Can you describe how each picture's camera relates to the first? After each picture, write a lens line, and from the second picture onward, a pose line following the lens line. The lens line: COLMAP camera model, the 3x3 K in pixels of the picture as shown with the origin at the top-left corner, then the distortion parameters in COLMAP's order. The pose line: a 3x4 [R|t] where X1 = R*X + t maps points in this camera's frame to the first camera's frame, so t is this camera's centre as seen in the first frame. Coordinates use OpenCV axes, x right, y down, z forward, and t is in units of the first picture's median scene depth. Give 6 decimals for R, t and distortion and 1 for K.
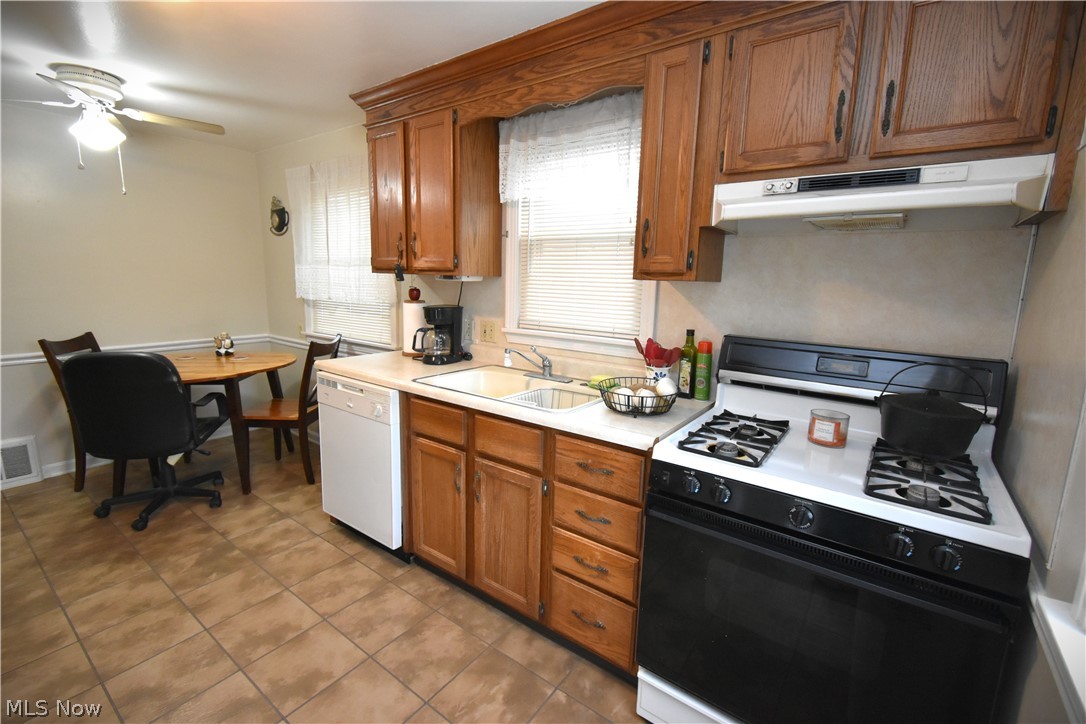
lens RADIAL K [[474.2, 0, 543.0], [0, 474.2, 362.0], [0, 0, 1]] dist [-0.000131, -0.000347]
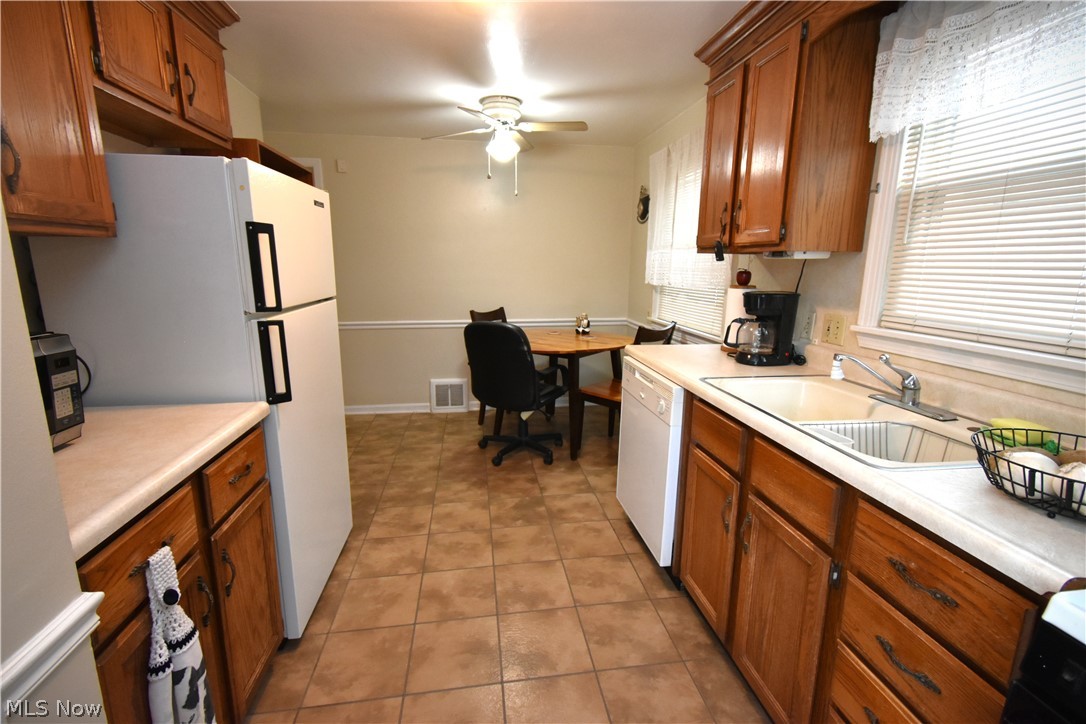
lens RADIAL K [[483.7, 0, 541.7], [0, 483.7, 360.6], [0, 0, 1]] dist [0.002943, -0.000710]
pose [[0.703031, 0.122814, -0.700474, 0.107307], [-0.116574, 0.991554, 0.056849, -0.007433], [0.701540, 0.041691, 0.711410, 0.183663]]
